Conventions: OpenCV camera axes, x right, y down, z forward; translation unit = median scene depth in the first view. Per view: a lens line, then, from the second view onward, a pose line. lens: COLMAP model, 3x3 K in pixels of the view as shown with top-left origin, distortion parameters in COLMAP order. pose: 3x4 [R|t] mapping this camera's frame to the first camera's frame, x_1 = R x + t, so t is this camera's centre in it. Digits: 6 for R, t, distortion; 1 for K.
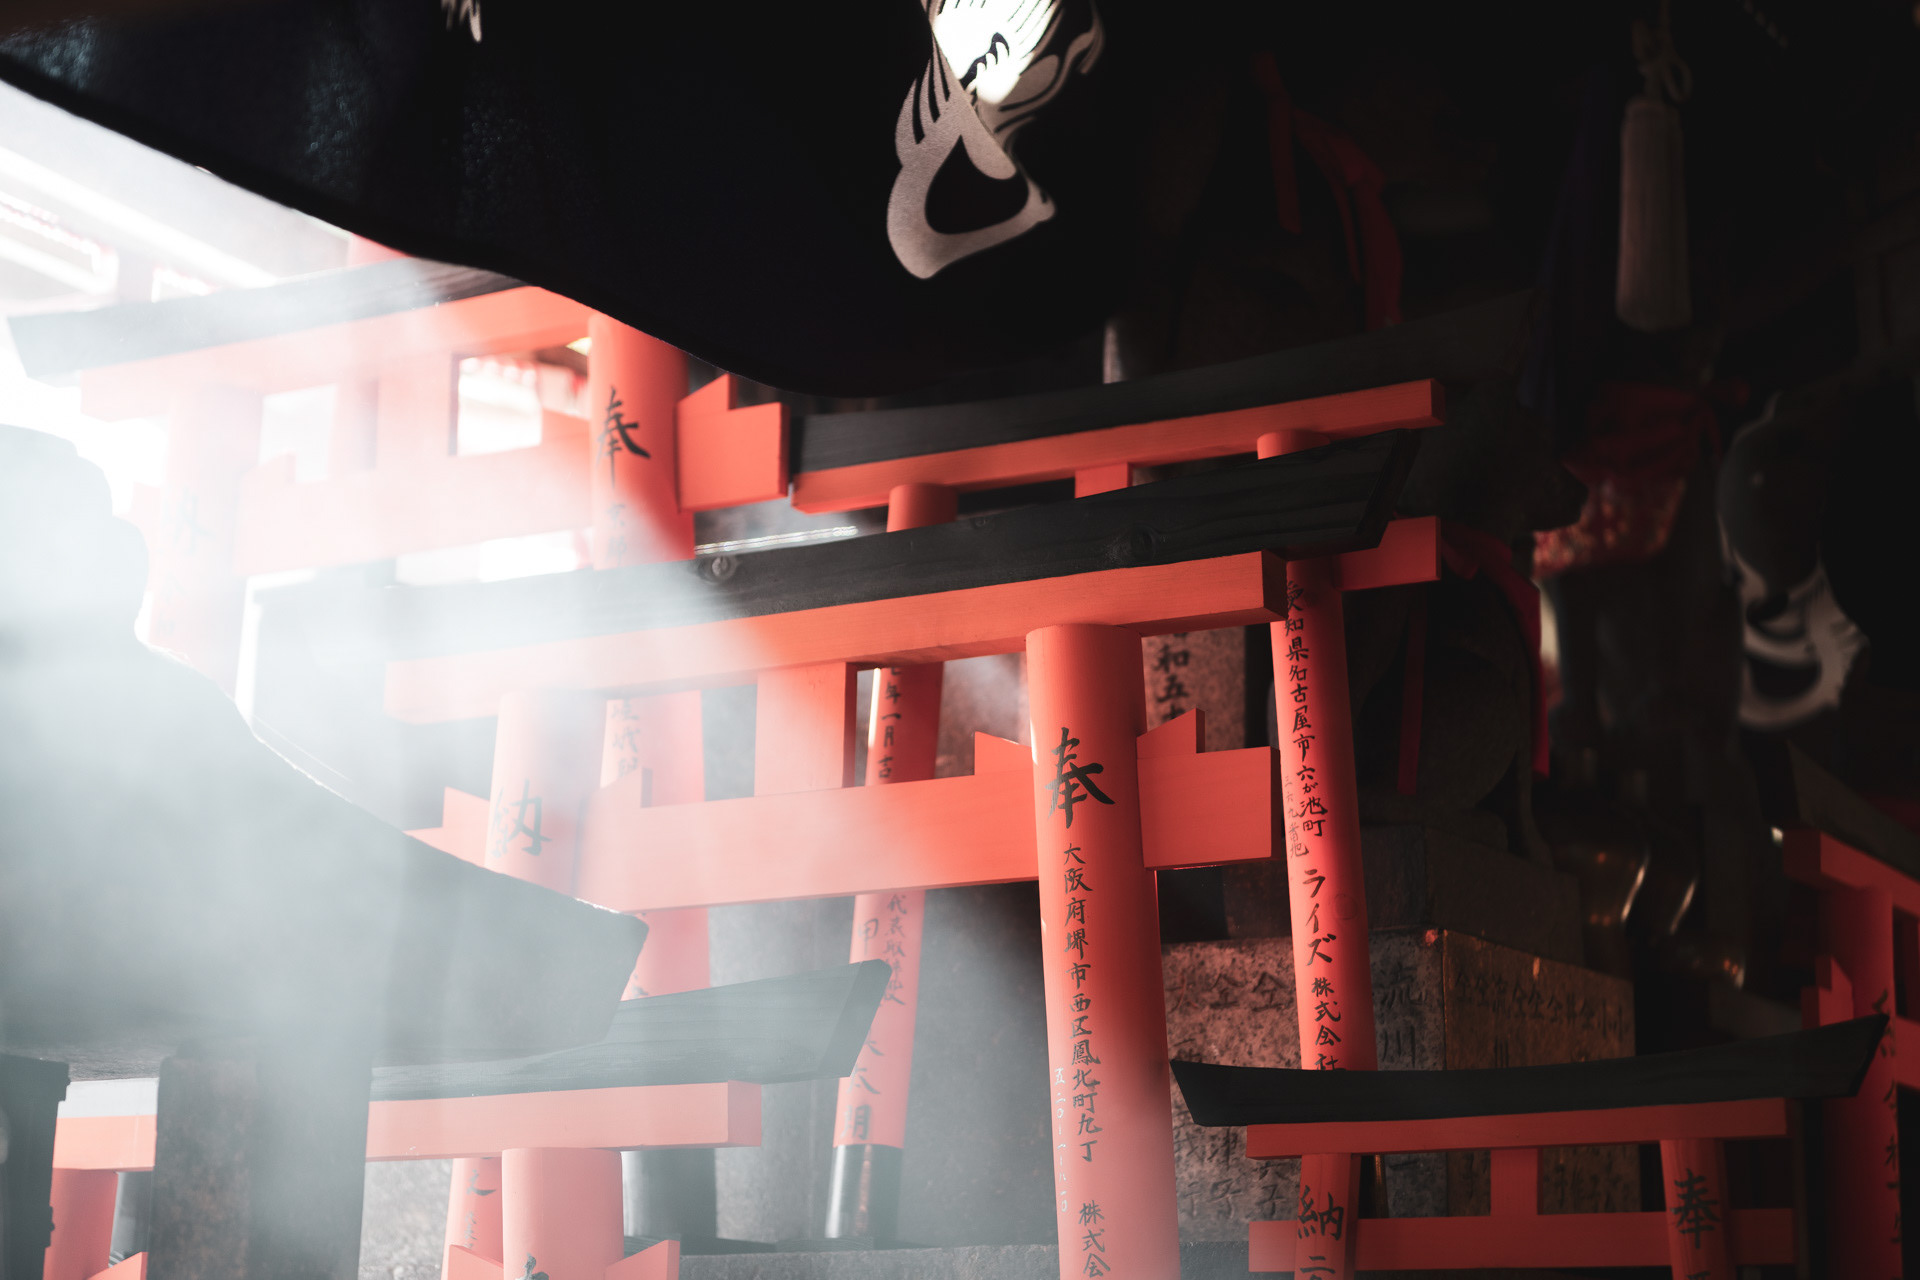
lens RADIAL K [[3701.6, 0, 958.8], [0, 3701.6, 640.2], [0, 0, 1]] dist [0.006450, 0.000000]
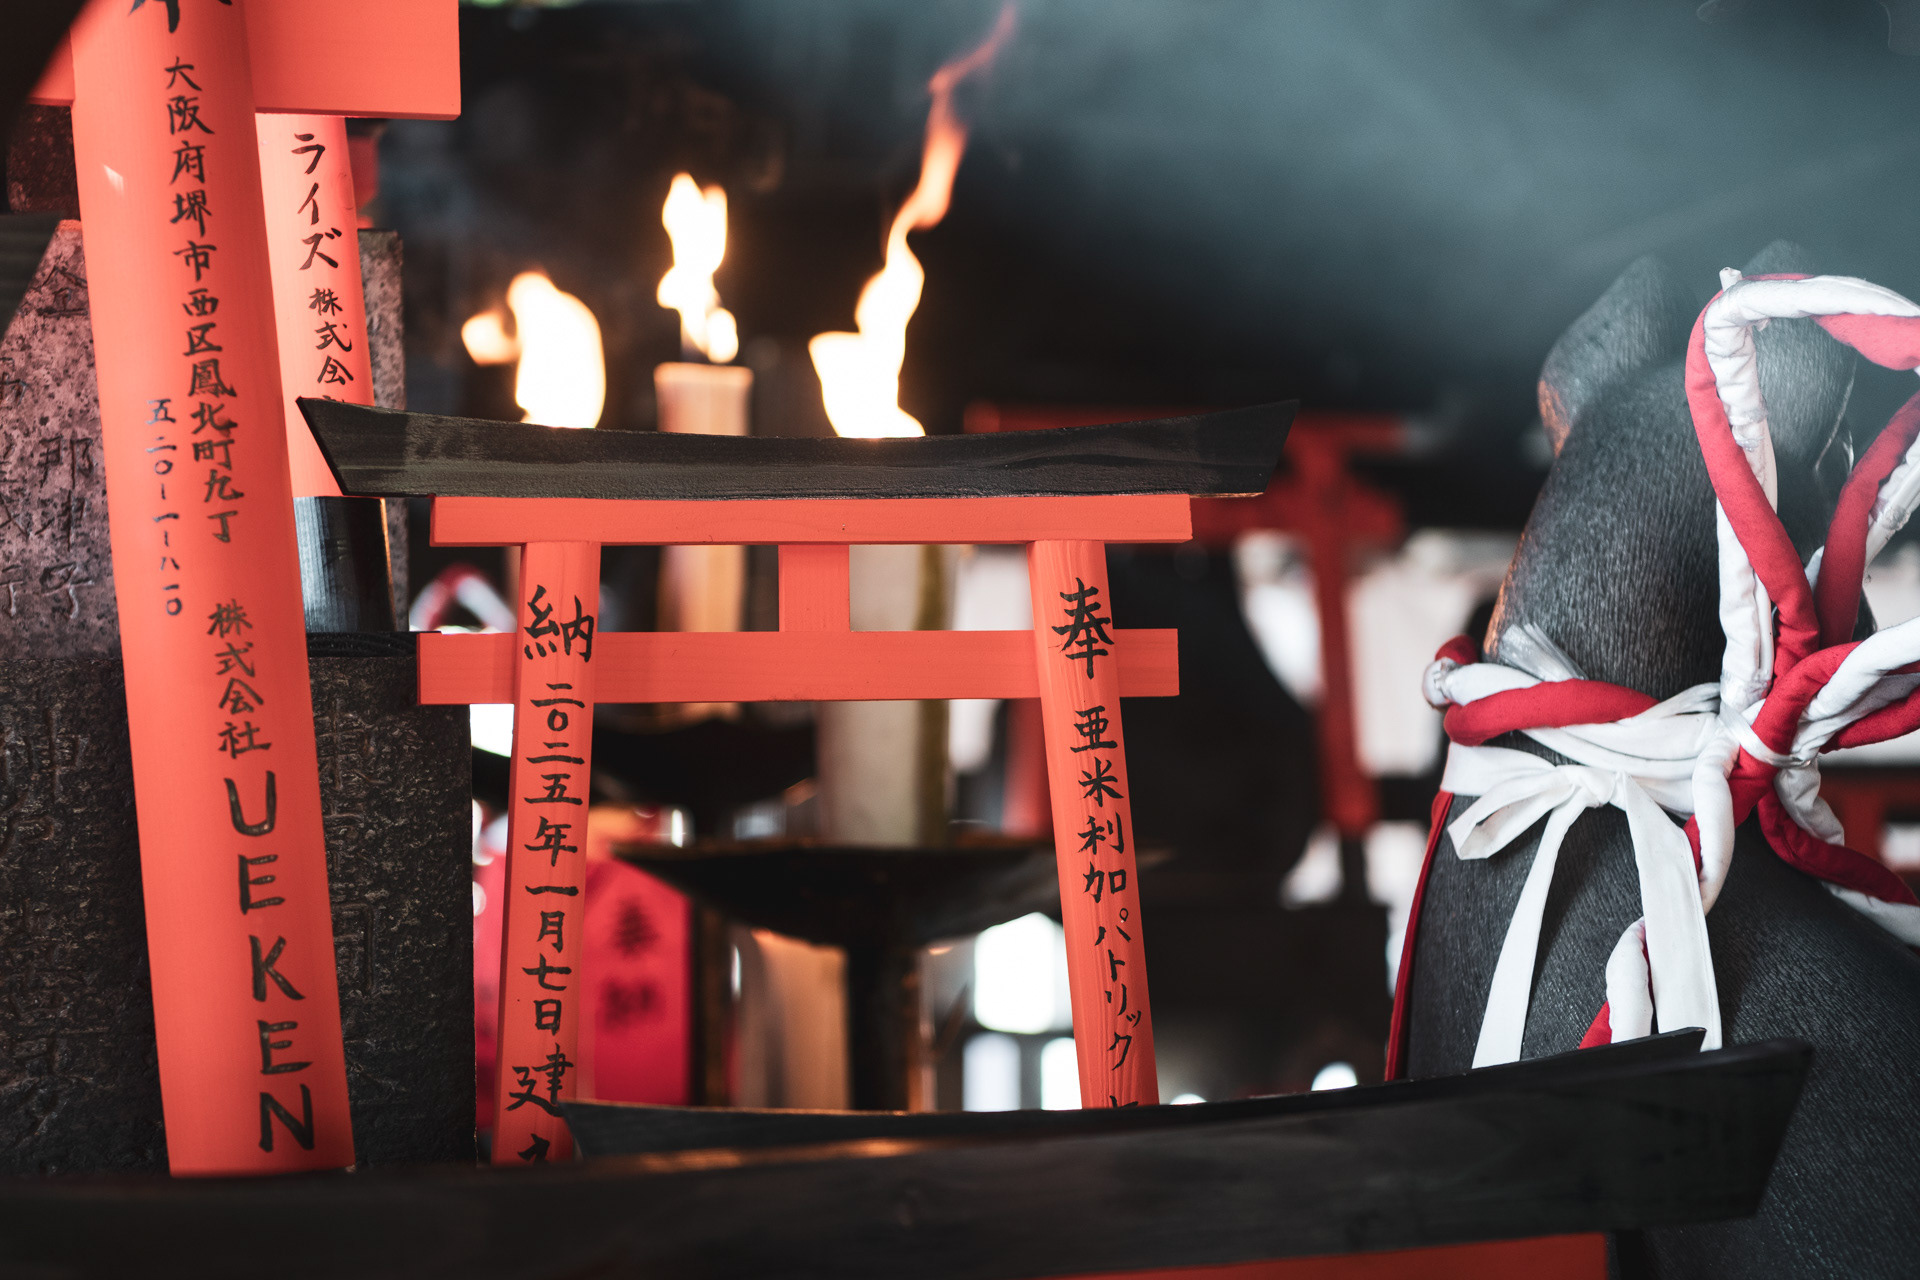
lens RADIAL K [[3701.6, 0, 959.9], [0, 3701.6, 639.5], [0, 0, 1]] dist [0.006450, 0.000000]
pose [[0.620549, 0.004828, 0.784153, -0.396637], [-0.140458, 0.984493, 0.105092, 0.068209], [-0.771486, -0.175356, 0.611605, 0.478534]]
